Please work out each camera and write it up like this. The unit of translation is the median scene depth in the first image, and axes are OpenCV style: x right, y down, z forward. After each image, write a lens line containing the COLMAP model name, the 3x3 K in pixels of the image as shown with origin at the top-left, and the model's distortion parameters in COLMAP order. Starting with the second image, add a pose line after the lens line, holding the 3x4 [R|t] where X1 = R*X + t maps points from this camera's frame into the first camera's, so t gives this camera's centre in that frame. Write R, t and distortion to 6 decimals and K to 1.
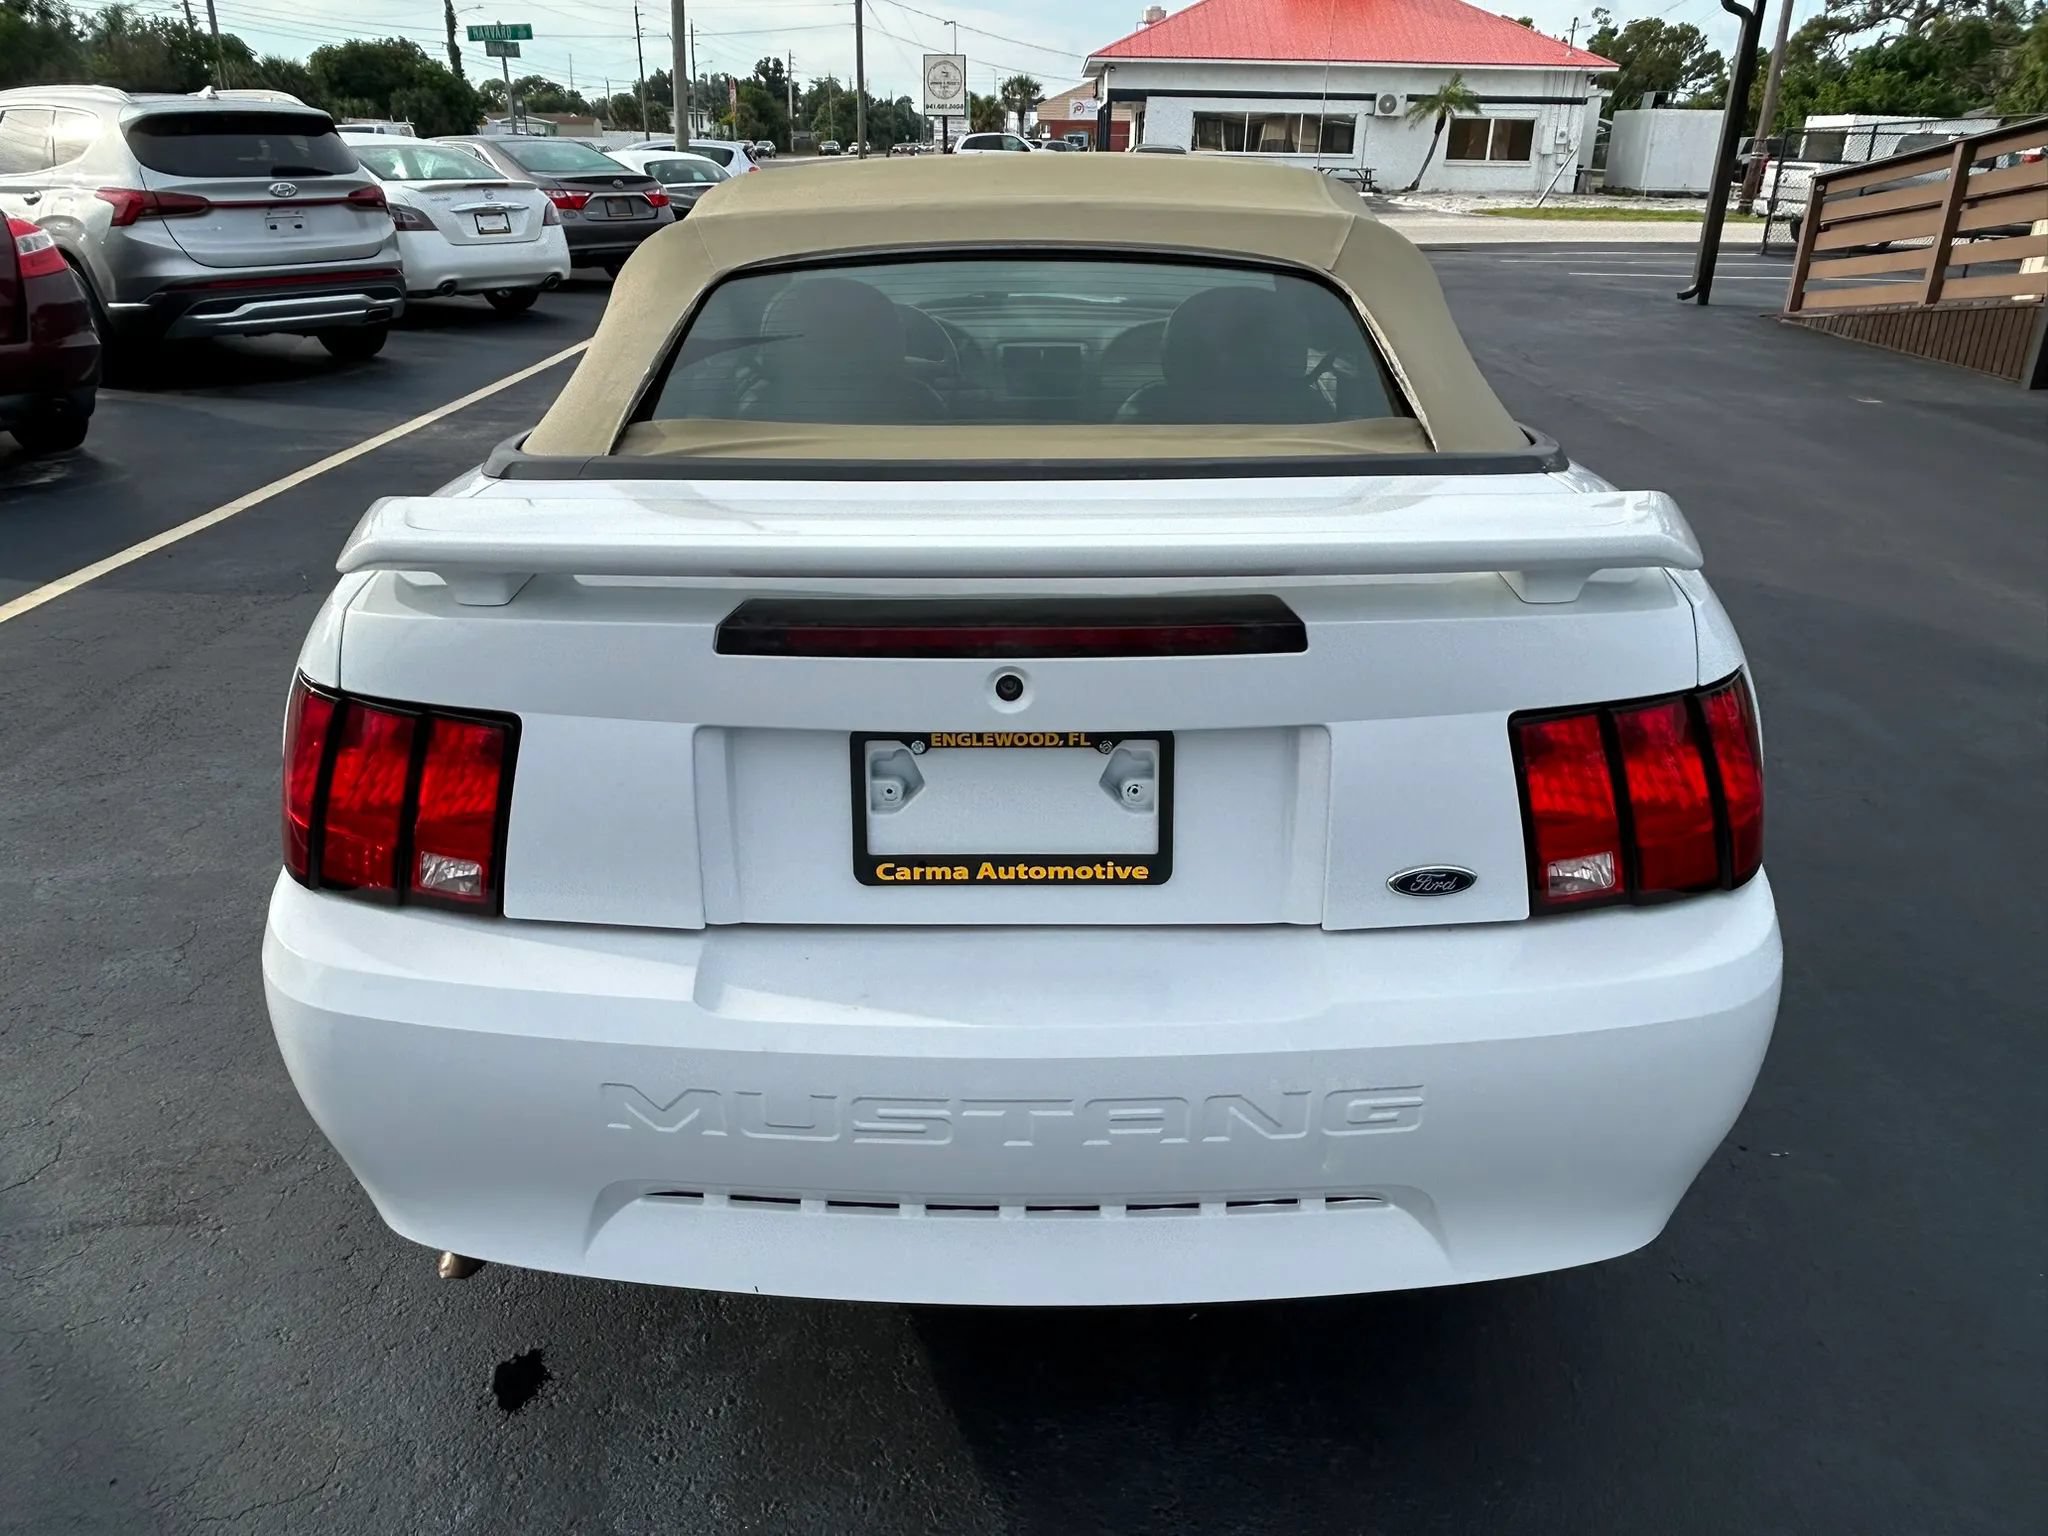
lens RADIAL K [[1444.7, 0, 1015.4], [0, 1444.7, 766.0], [0, 0, 1]] dist [-0.005763, -0.001509]
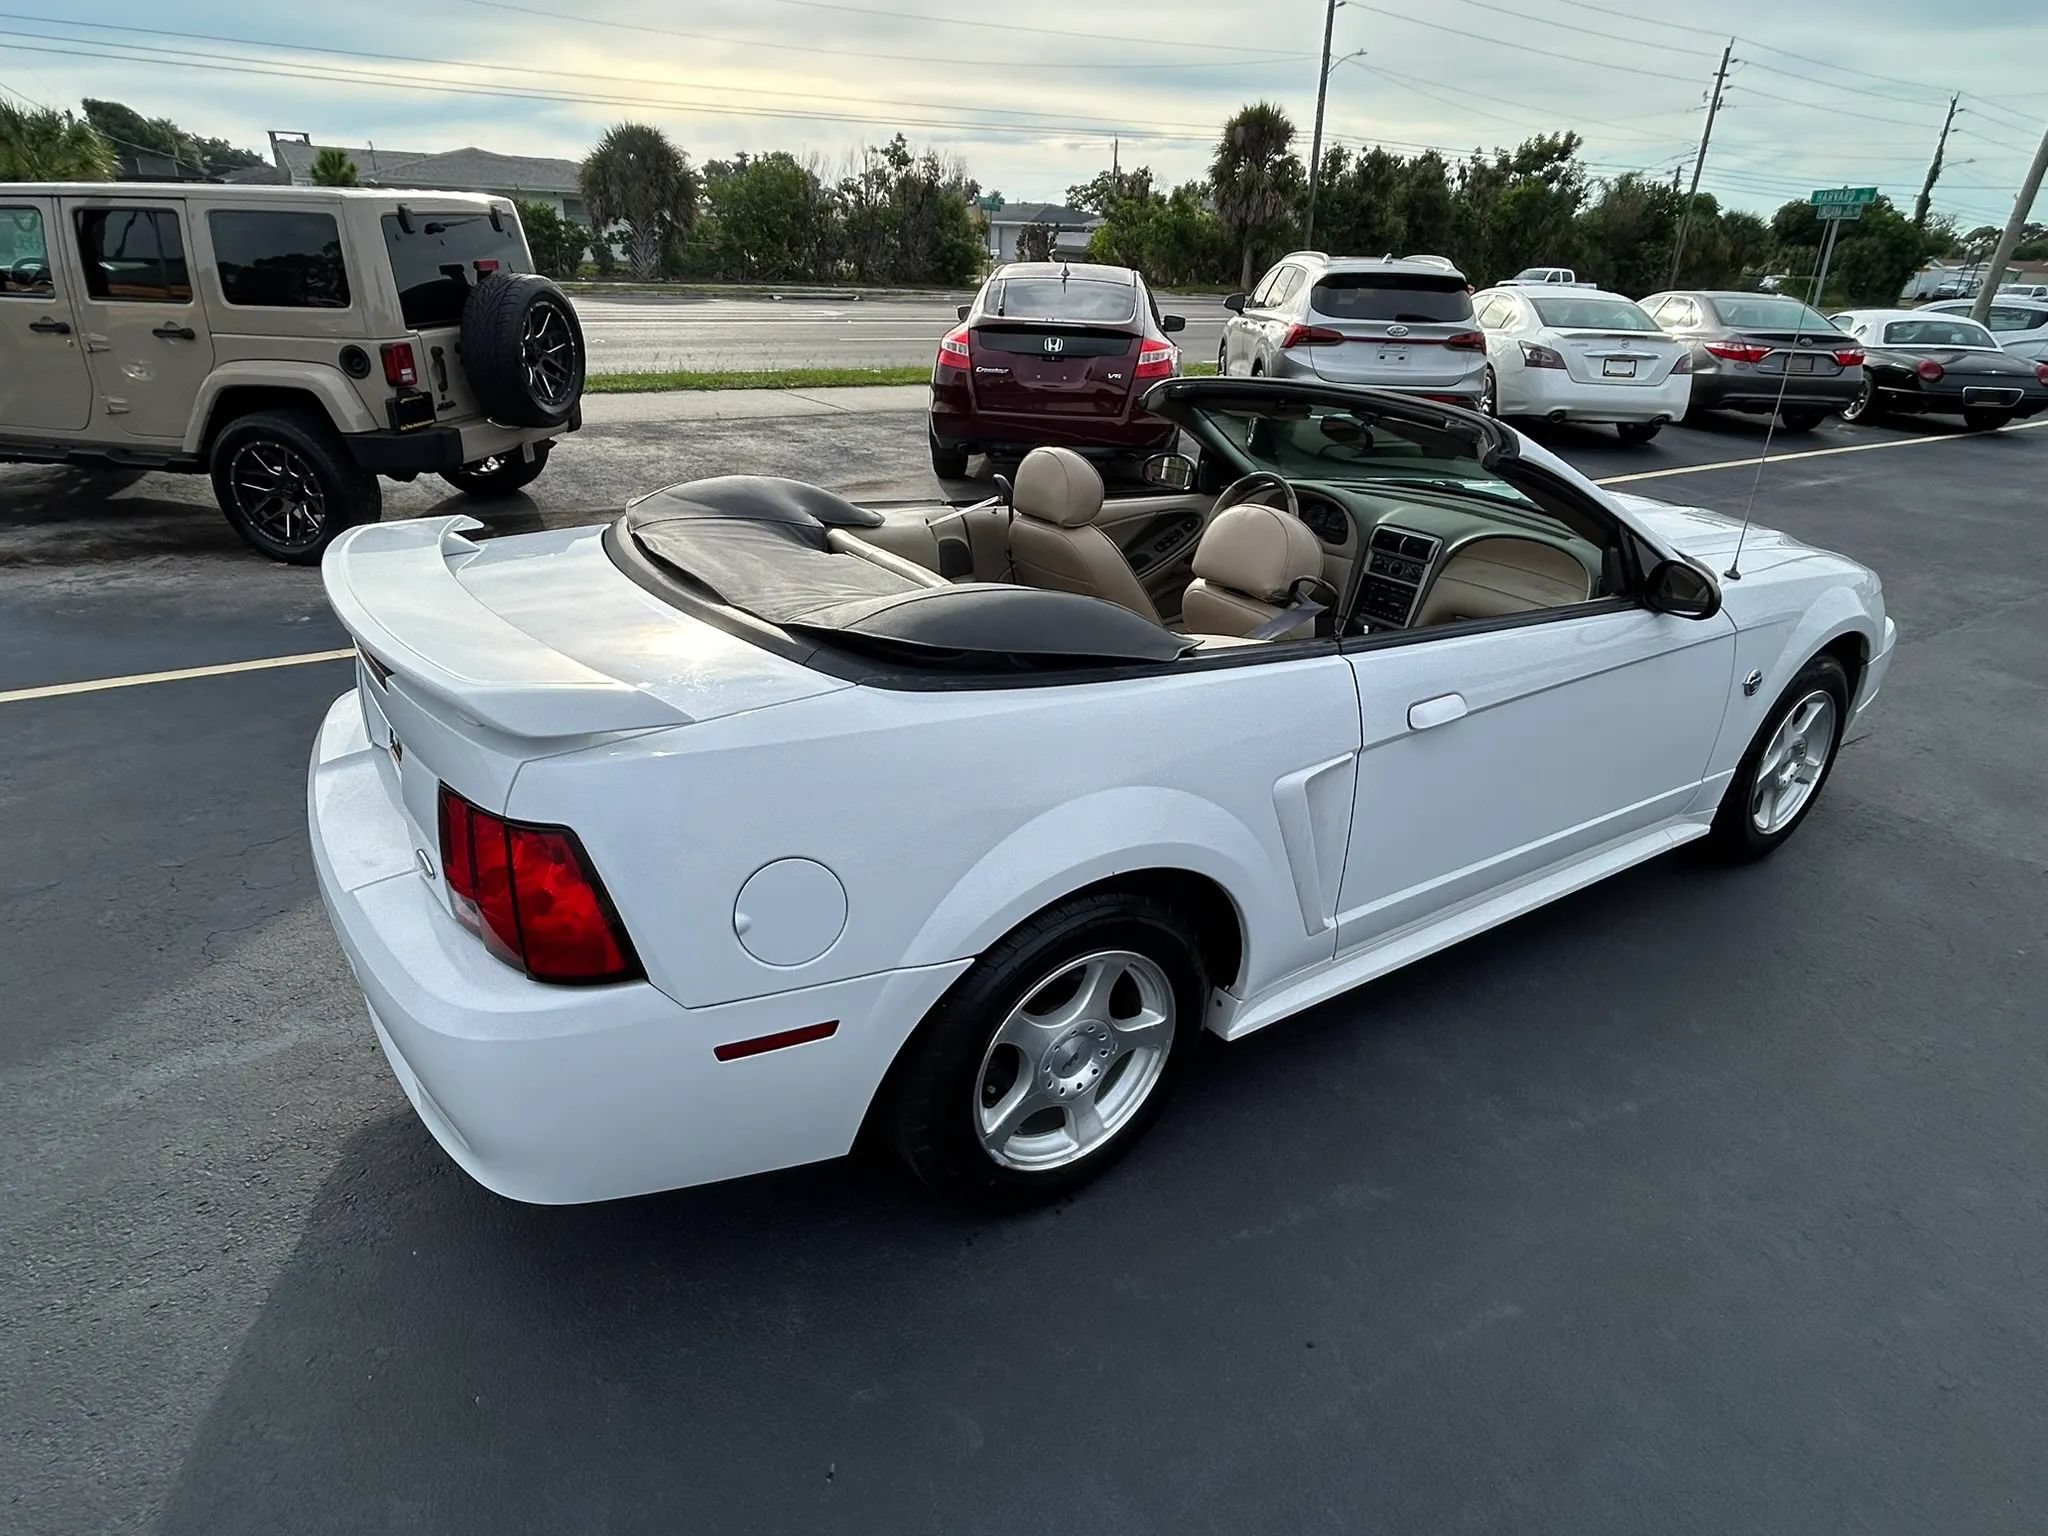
lens RADIAL K [[1164.6, 0, 1021.6], [0, 1164.6, 767.8], [0, 0, 1]] dist [-0.020906, 0.016669]
pose [[0.570943, 0.346078, -0.744482, 0.740106], [-0.351955, 0.922433, 0.158885, -0.205802], [0.741722, 0.171310, 0.648461, 0.292347]]
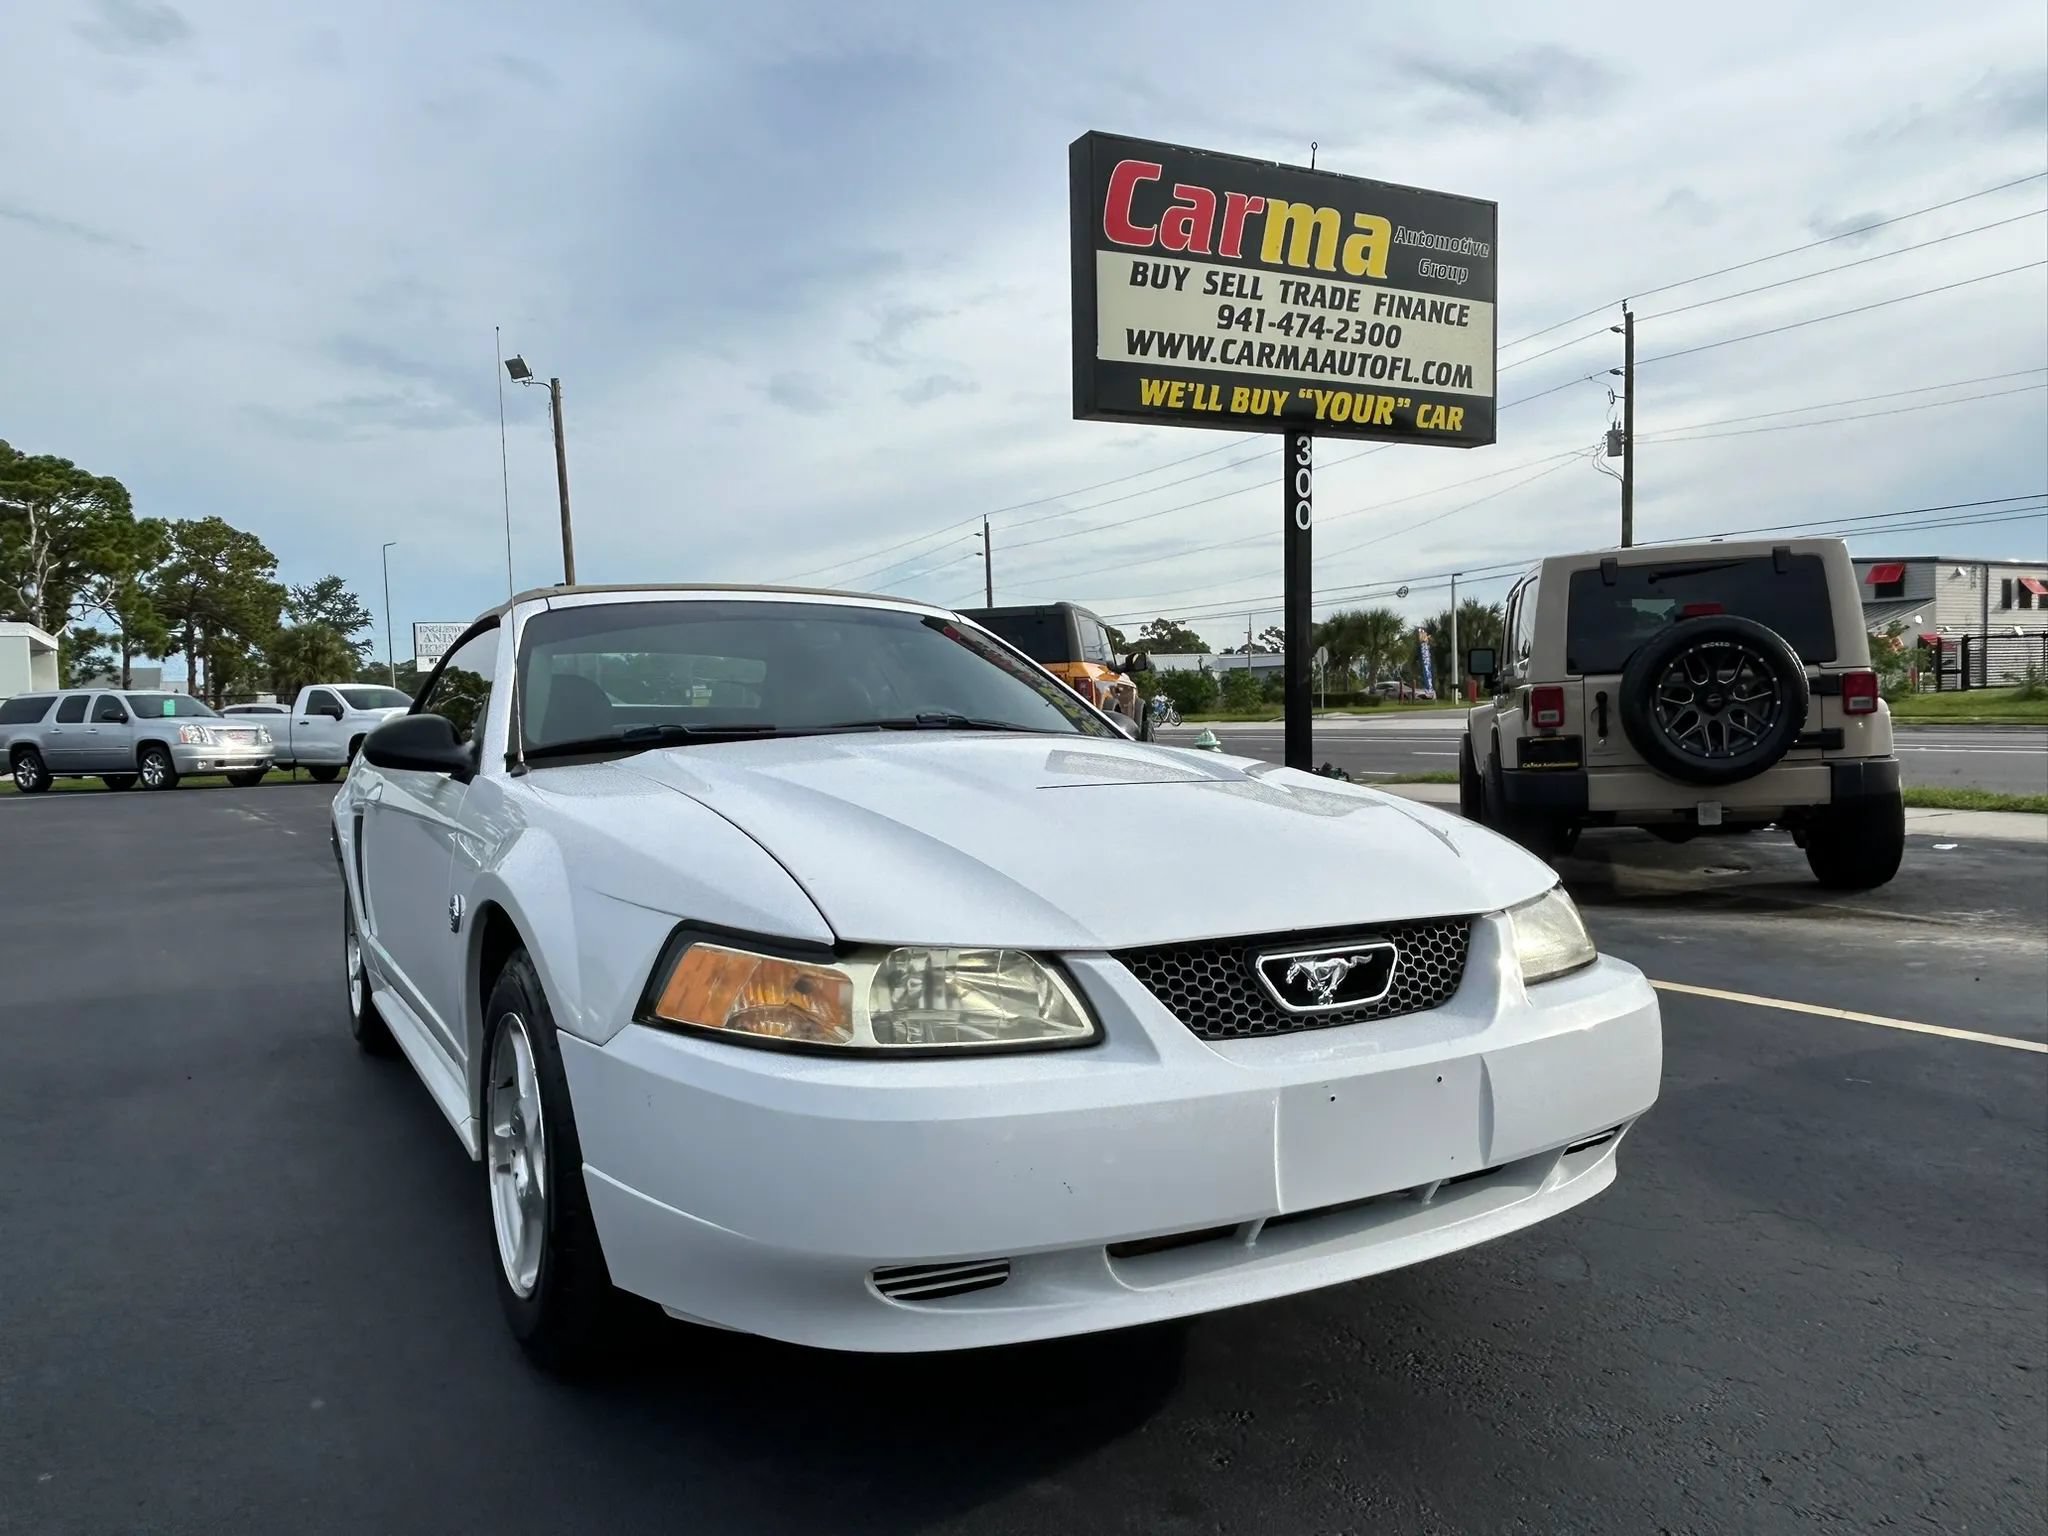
lens RADIAL K [[1453.7, 0, 1021.1], [0, 1453.7, 764.4], [0, 0, 1]] dist [0.015250, -0.031411]
pose [[-0.859058, 0.029605, -0.511021, 0.483578], [-0.187738, 0.910535, 0.368349, -0.827557], [0.476207, 0.412372, -0.776644, 2.258693]]
